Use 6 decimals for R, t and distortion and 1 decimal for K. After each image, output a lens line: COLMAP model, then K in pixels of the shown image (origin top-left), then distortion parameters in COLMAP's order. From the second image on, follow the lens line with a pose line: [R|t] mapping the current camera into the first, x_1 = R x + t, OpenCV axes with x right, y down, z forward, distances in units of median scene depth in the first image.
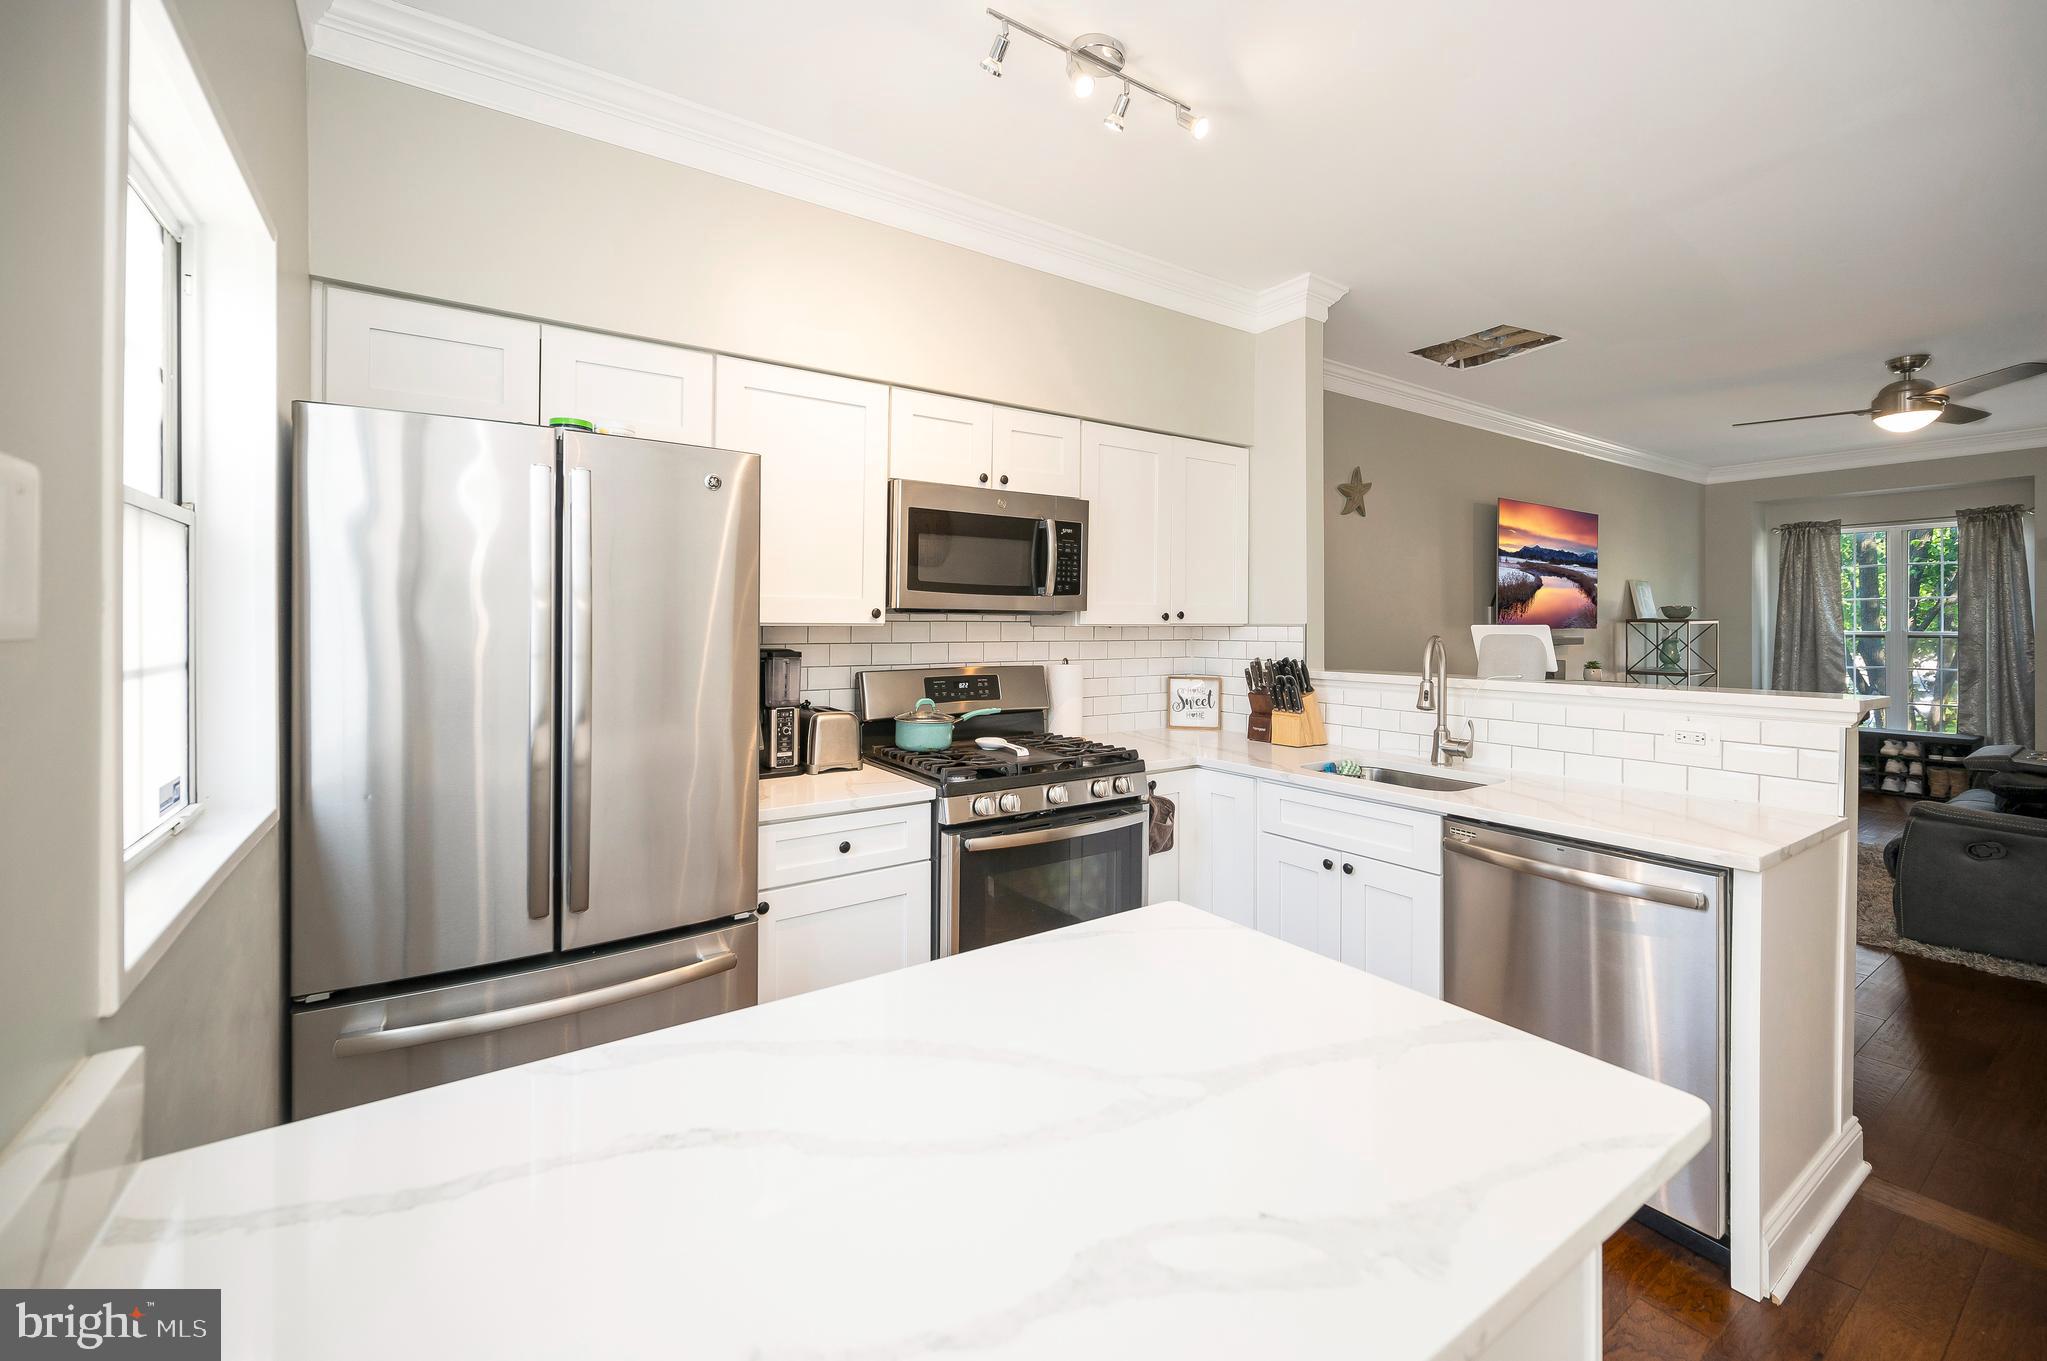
lens RADIAL K [[841.9, 0, 998.6], [0, 841.9, 625.2], [0, 0, 1]] dist [-0.003080, 0.000439]
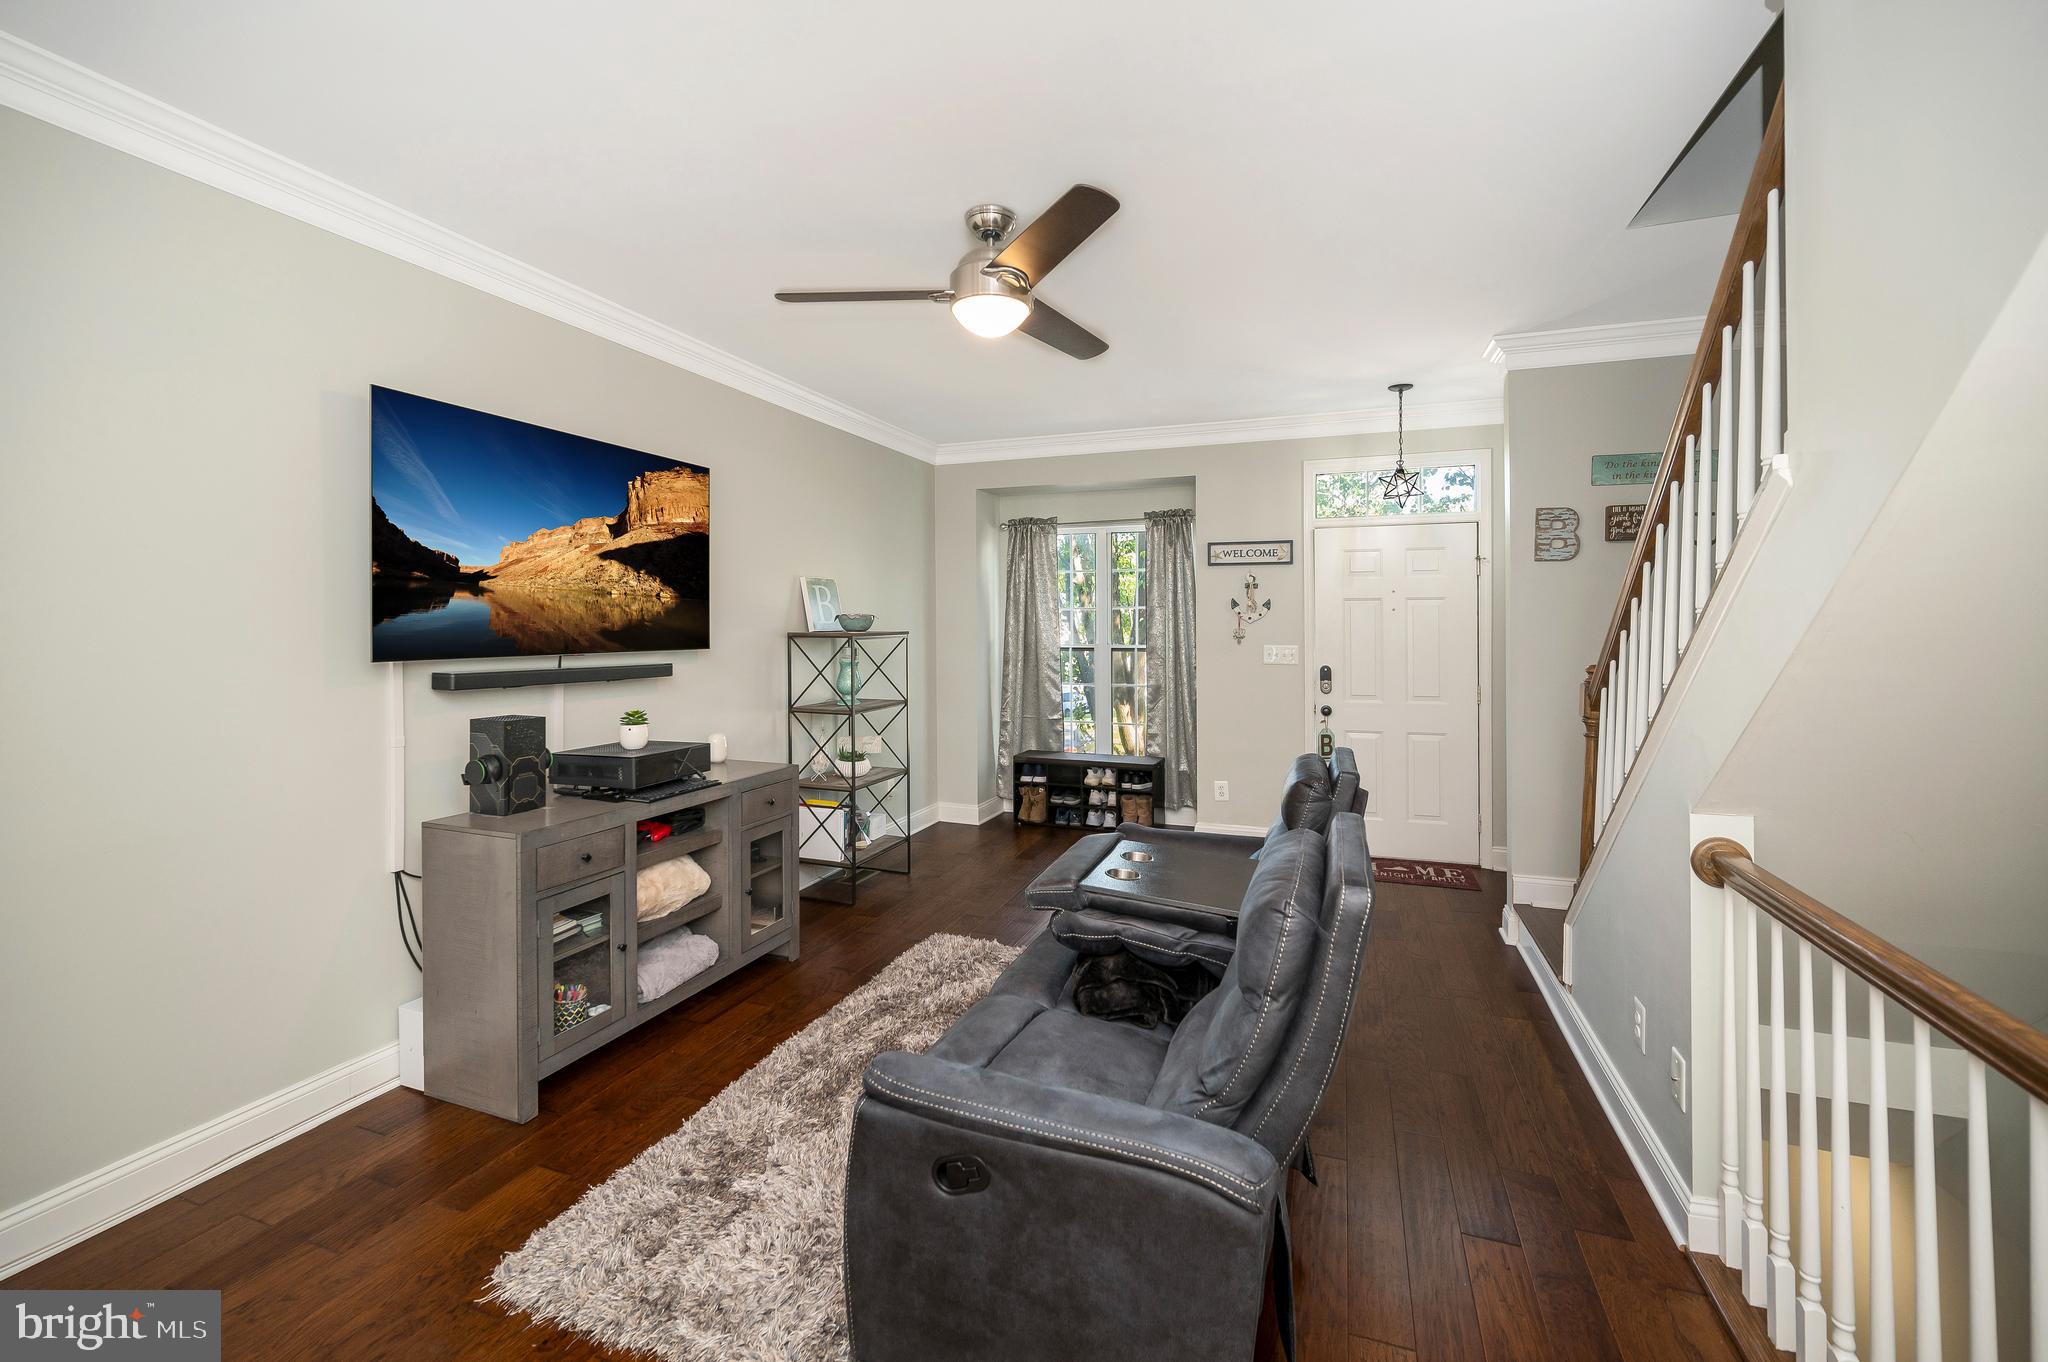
lens RADIAL K [[842.3, 0, 1015.2], [0, 842.3, 631.0], [0, 0, 1]] dist [-0.003080, 0.000439]
pose [[0.820118, -0.001509, 0.572193, 0.952765], [-0.000827, 0.999992, 0.003823, -0.021292], [-0.572194, -0.003608, 0.820110, 0.624075]]
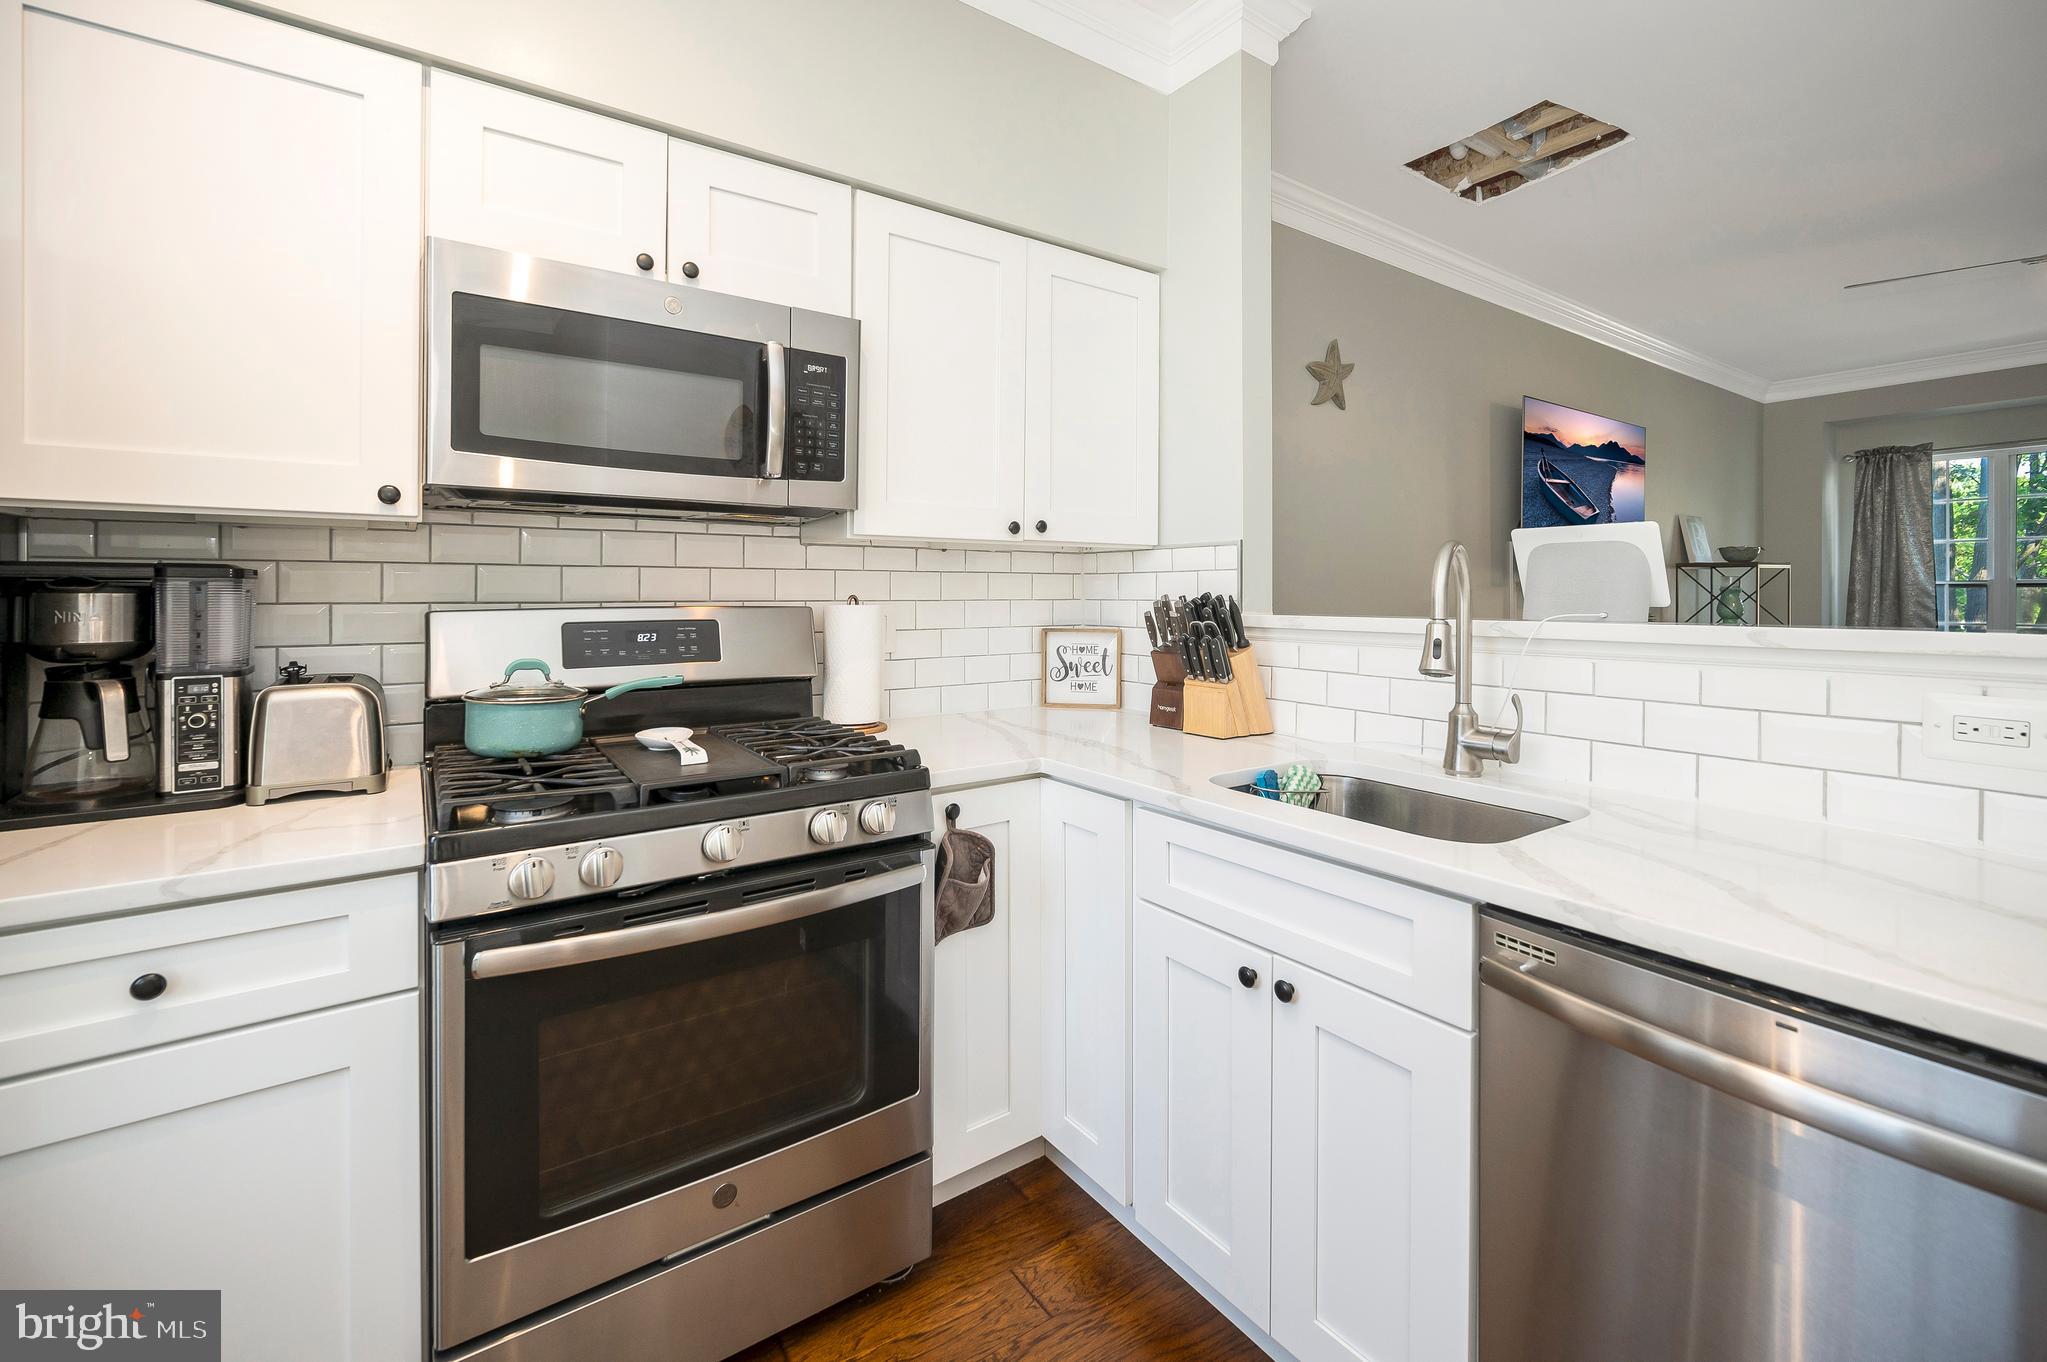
lens RADIAL K [[841.9, 0, 1014.1], [0, 841.9, 597.4], [0, 0, 1]] dist [-0.003080, 0.000439]
pose [[0.999856, -0.002064, 0.016844, 0.202257], [0.002039, 0.999997, 0.001524, 0.043194], [-0.016847, -0.001489, 0.999857, 0.411775]]
